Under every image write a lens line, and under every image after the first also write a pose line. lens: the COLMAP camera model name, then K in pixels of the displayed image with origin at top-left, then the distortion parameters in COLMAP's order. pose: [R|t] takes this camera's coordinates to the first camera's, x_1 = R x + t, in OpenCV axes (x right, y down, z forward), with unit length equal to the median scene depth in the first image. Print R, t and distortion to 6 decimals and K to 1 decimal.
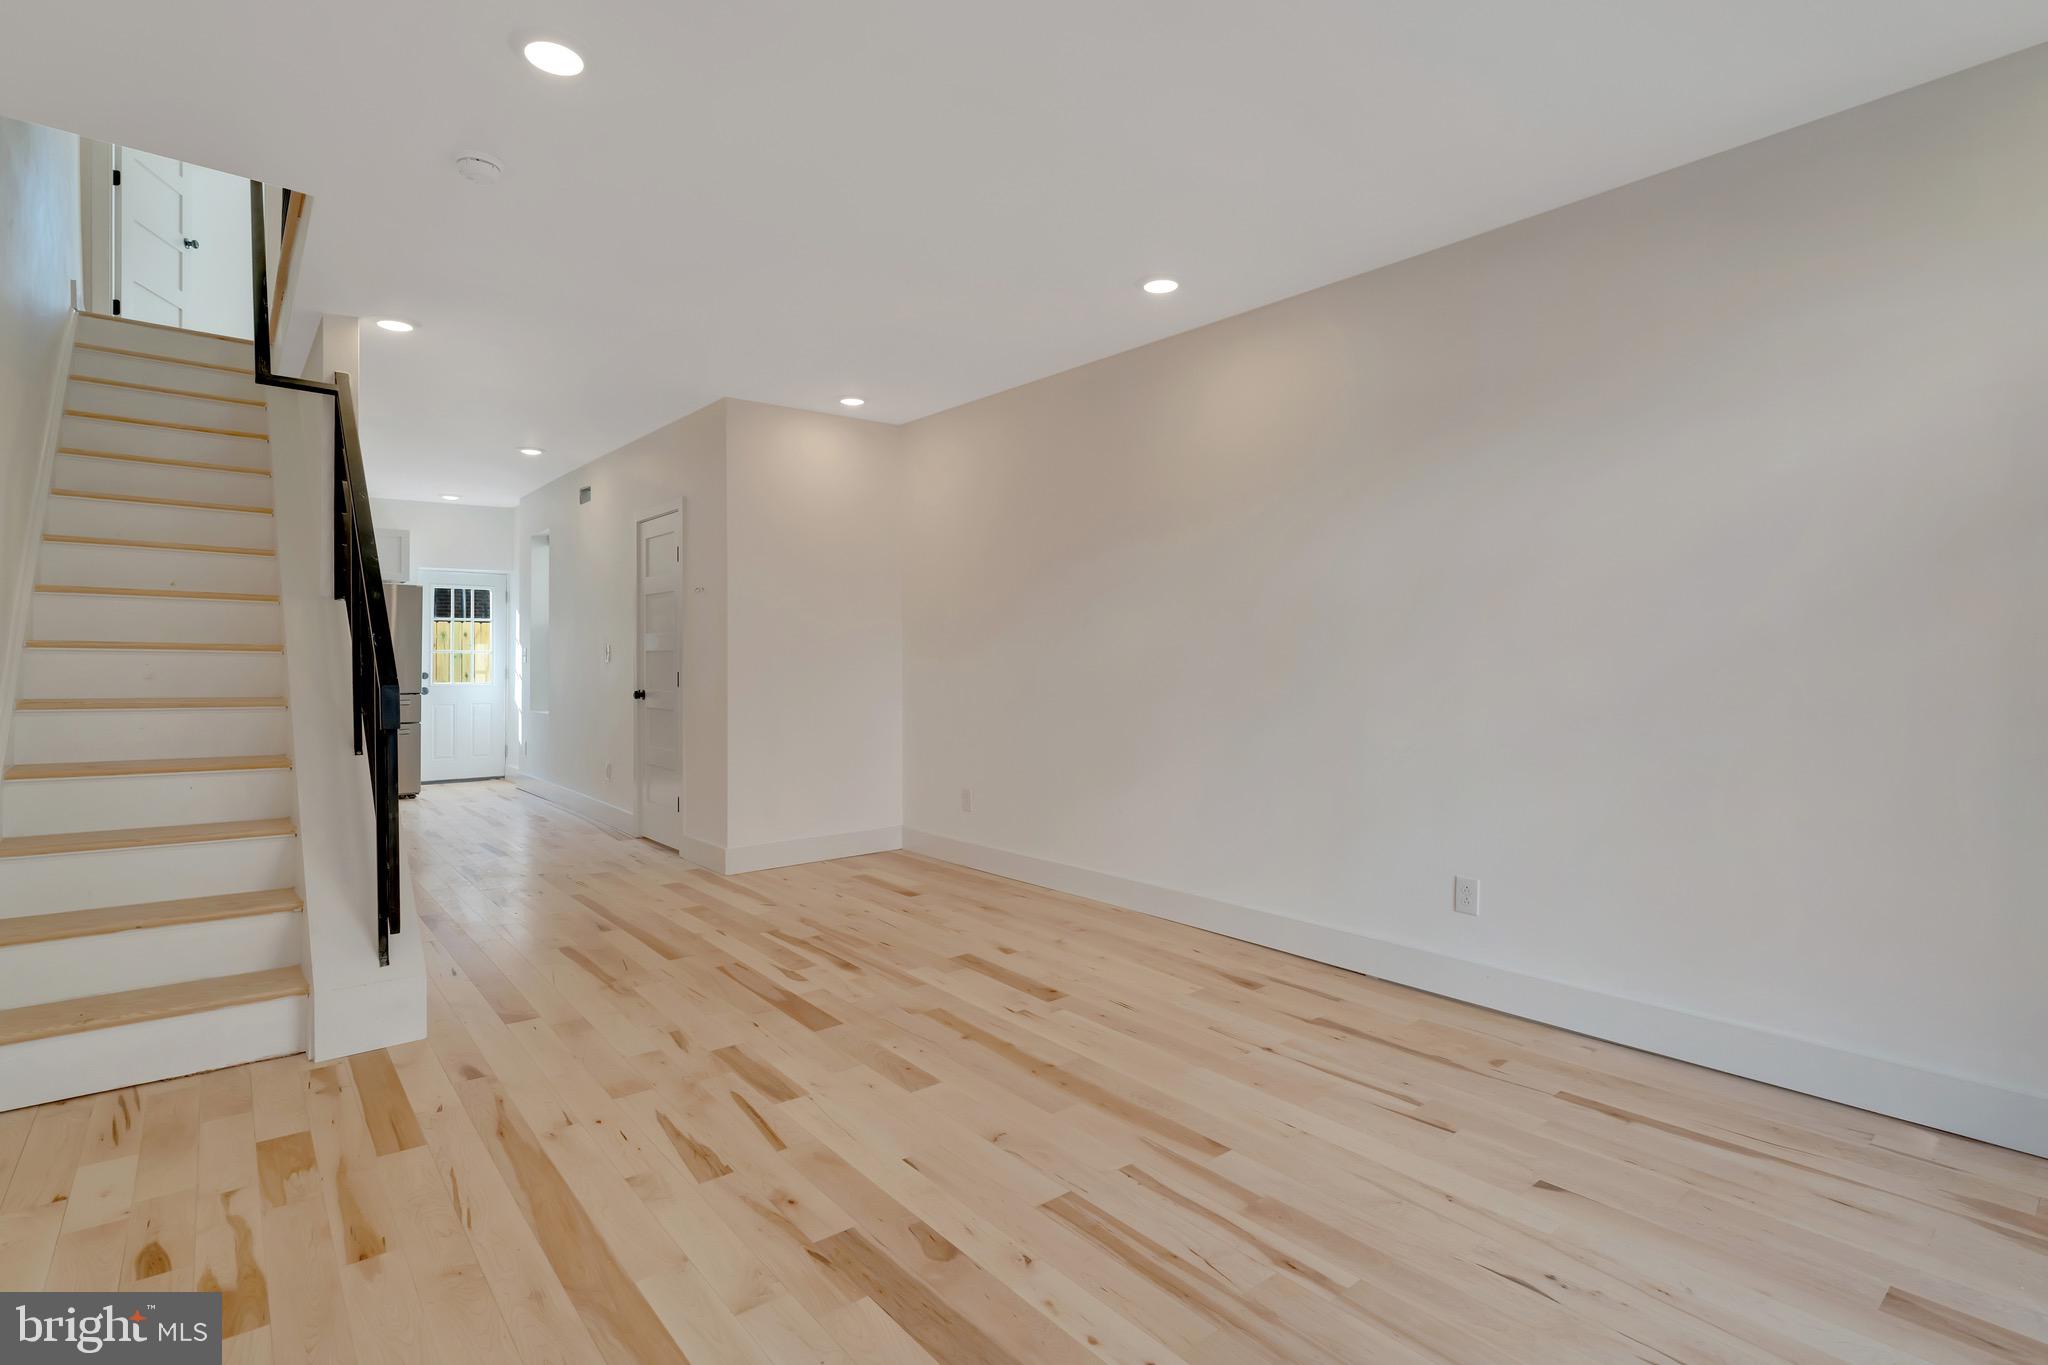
lens RADIAL K [[985.1, 0, 1021.3], [0, 985.1, 671.2], [0, 0, 1]] dist [-0.004553, 0.000331]
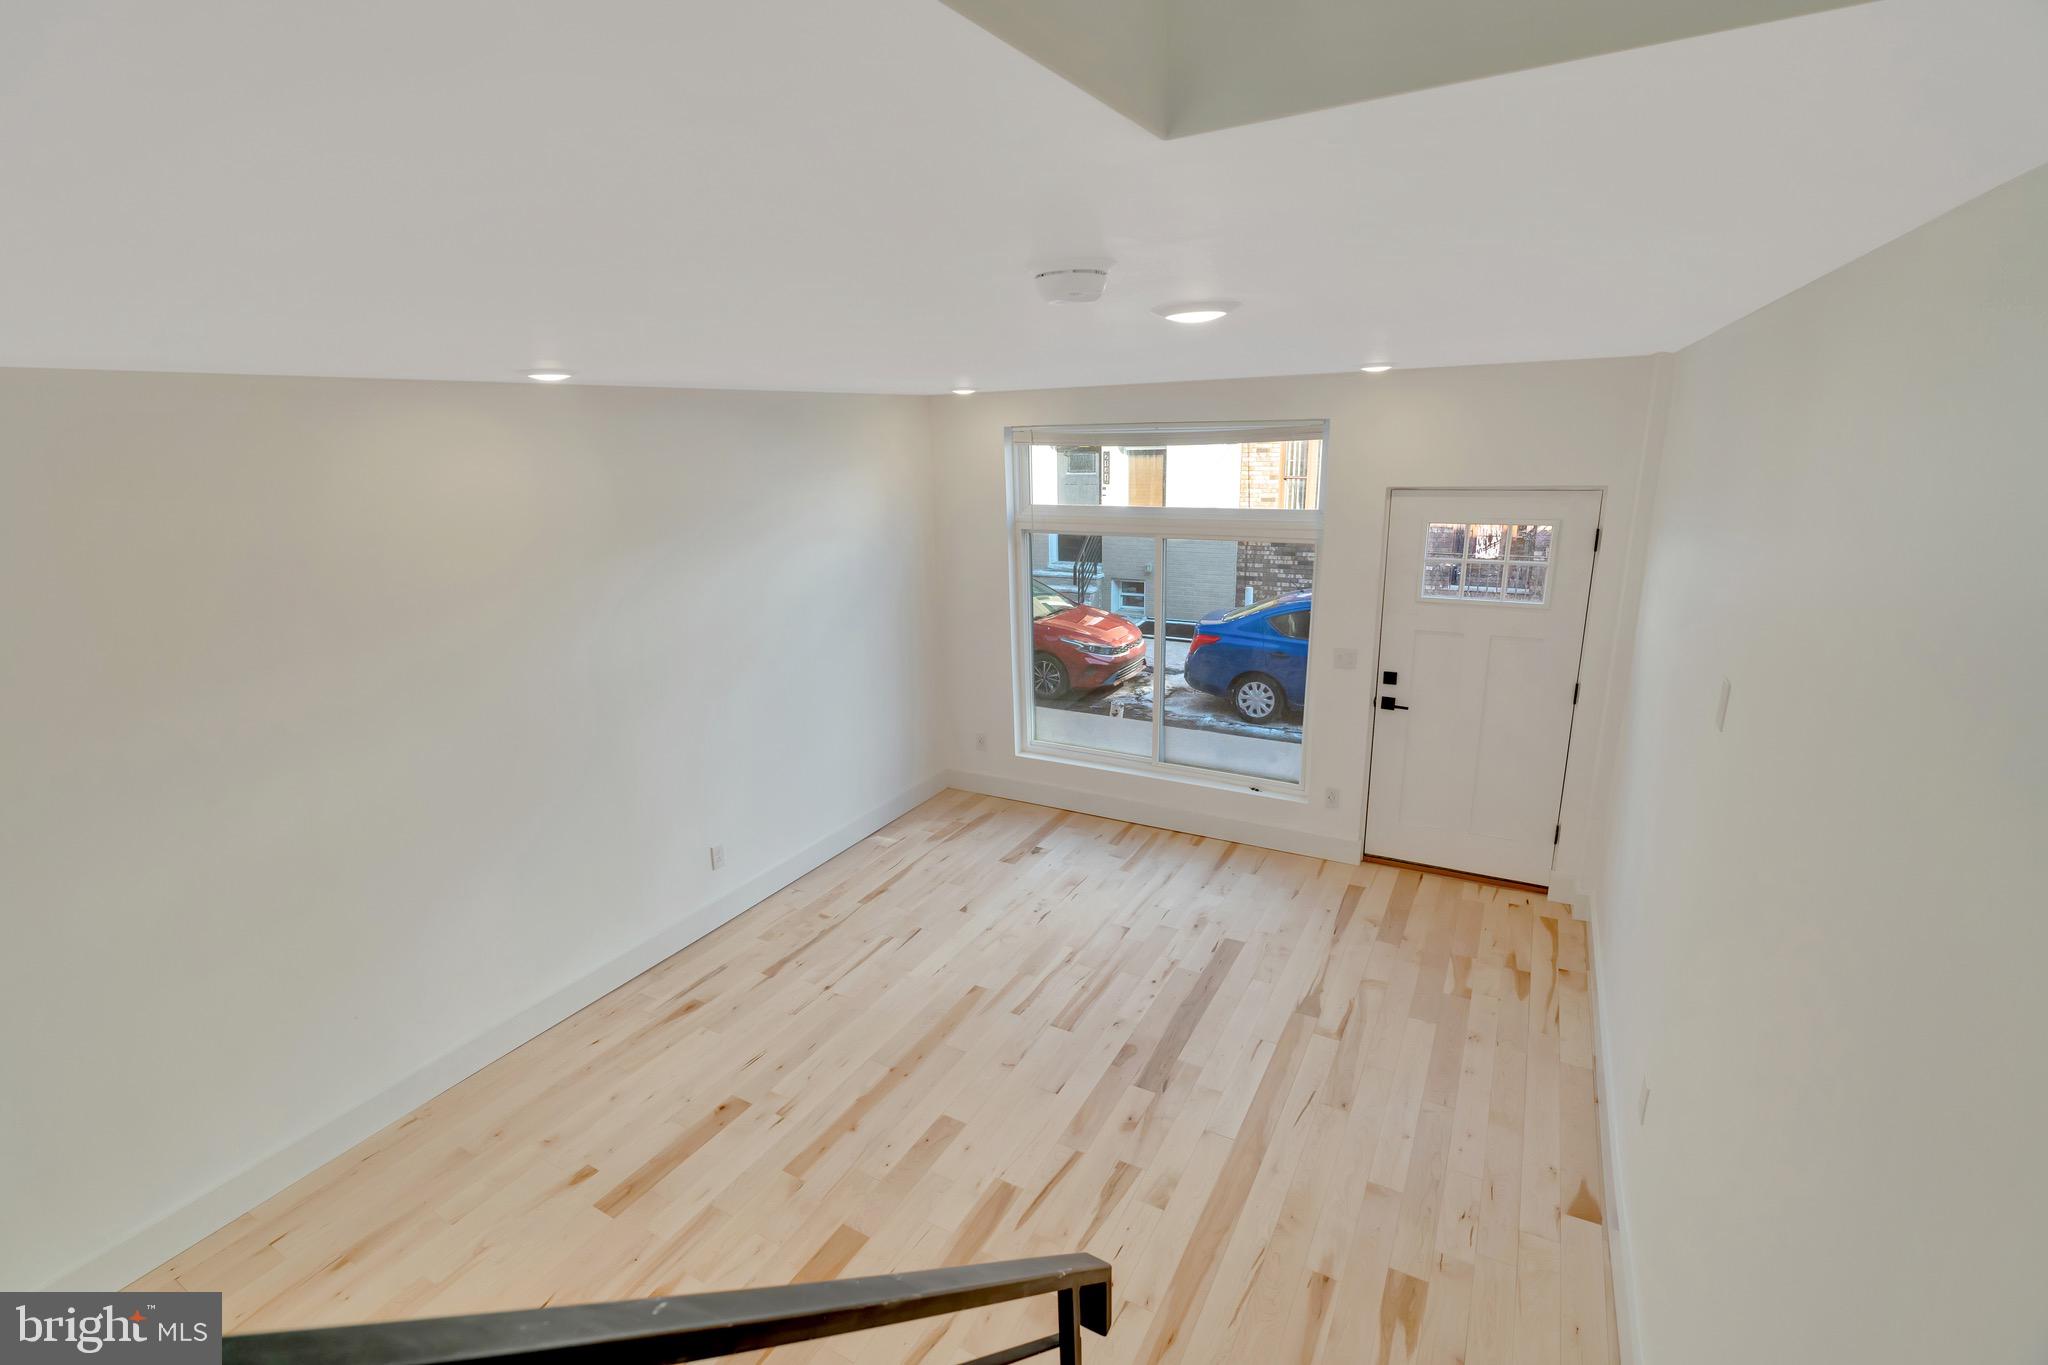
lens RADIAL K [[926.1, 0, 1017.8], [0, 926.1, 683.6], [0, 0, 1]] dist [0.000476, -0.000105]
pose [[-0.361591, -0.232360, 0.902918, -1.010956], [0.032173, 0.964759, 0.261159, -0.411776], [-0.931781, 0.123482, -0.341373, 1.172503]]
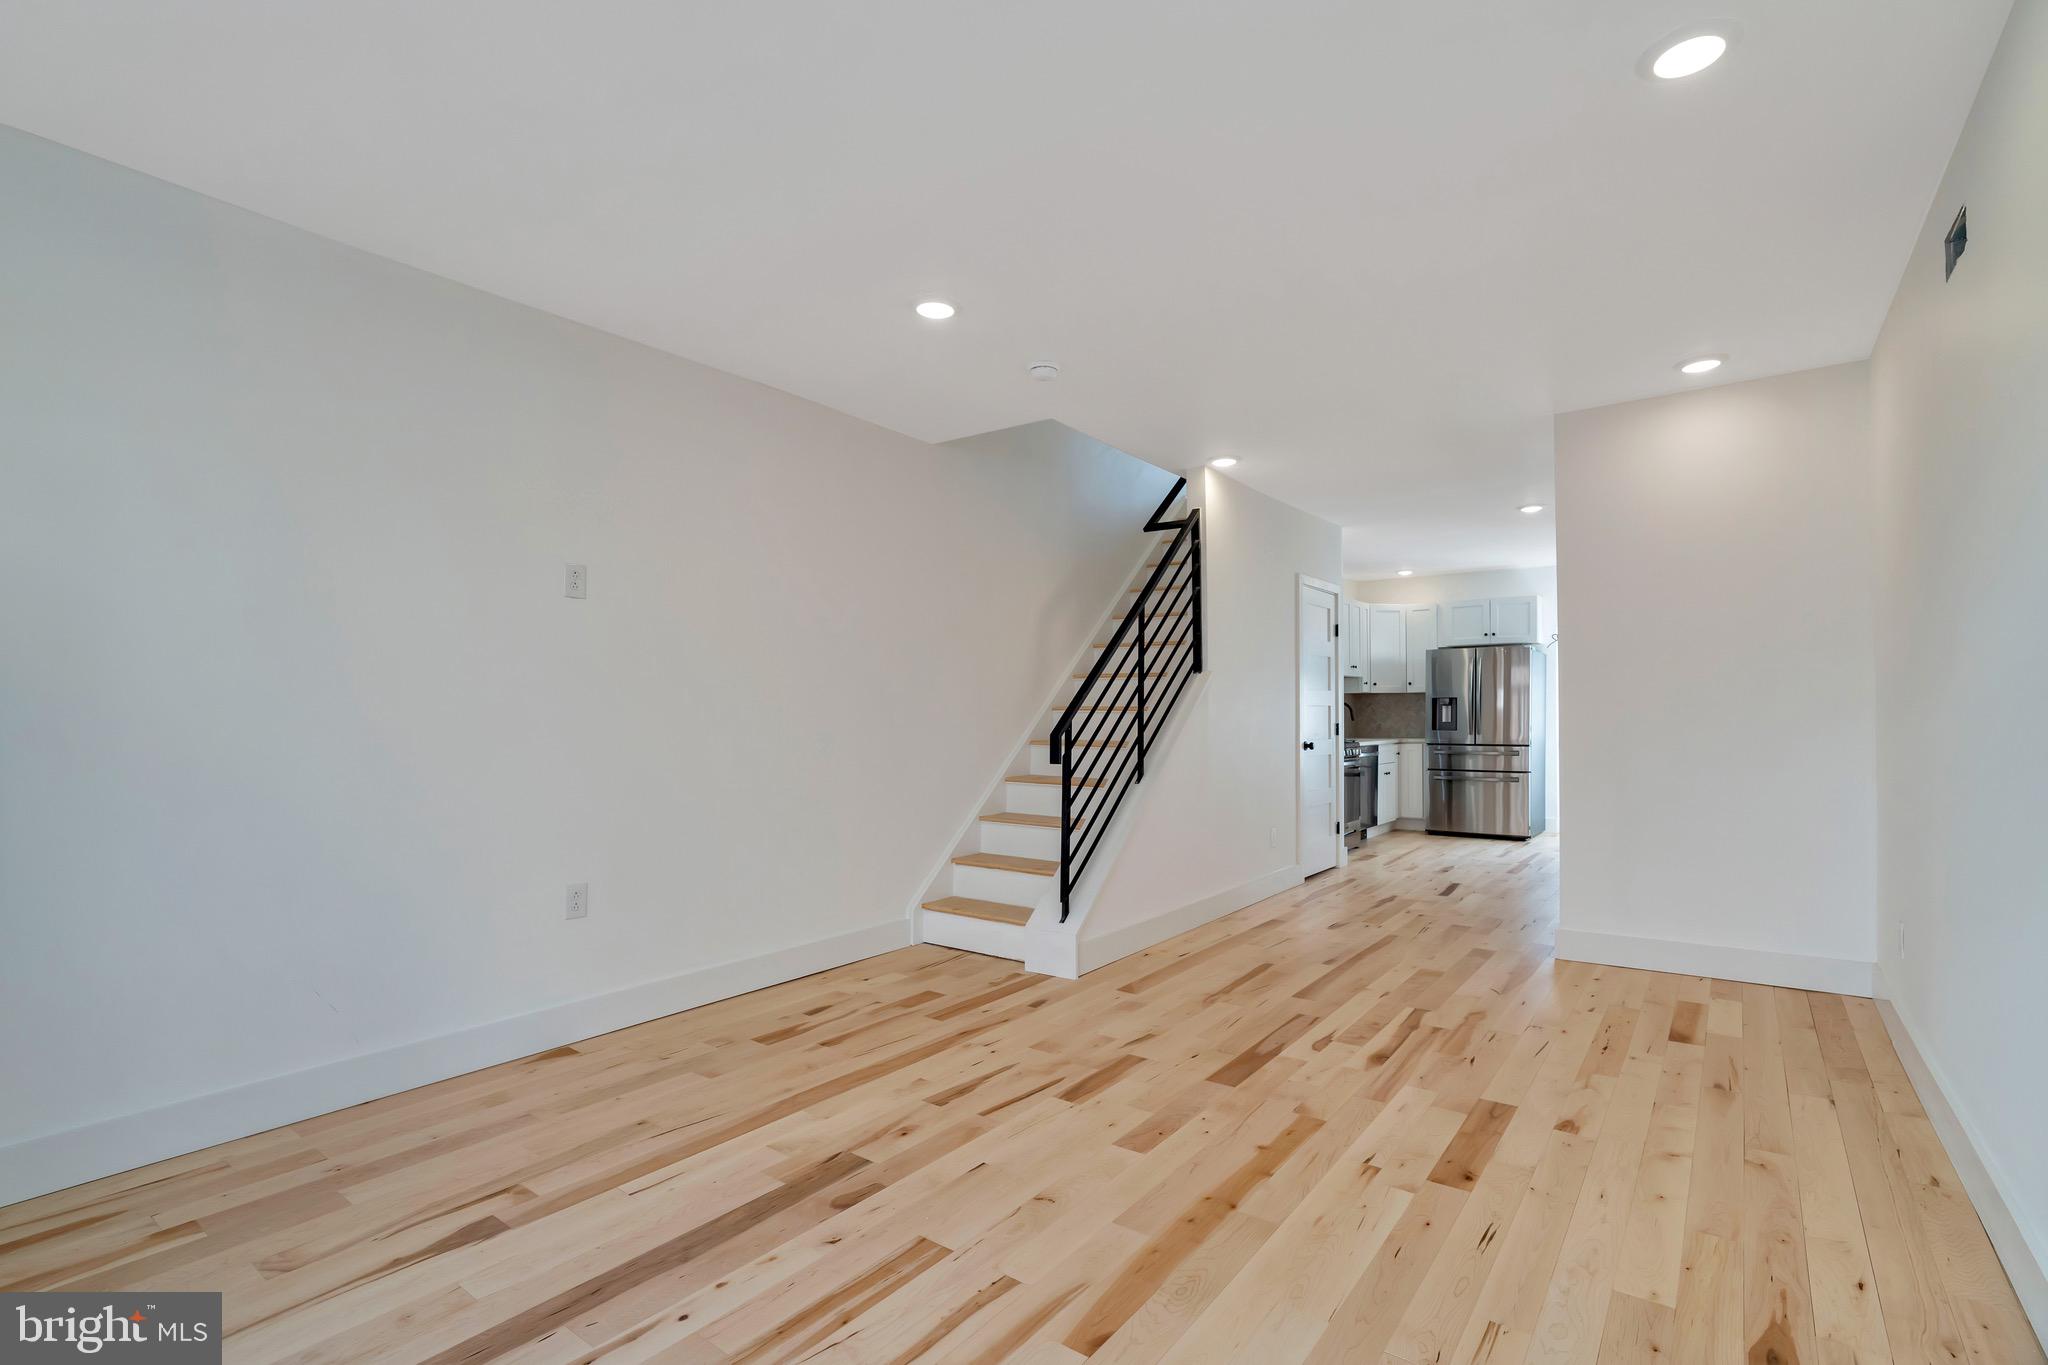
lens RADIAL K [[943.5, 0, 1028.8], [0, 943.5, 701.2], [0, 0, 1]] dist [-0.010632, 0.000836]
pose [[0.227039, -0.020169, -0.973677, 0.740013], [-0.005406, 0.999744, -0.021970, -0.000750], [0.973871, 0.010252, 0.226871, 0.636272]]
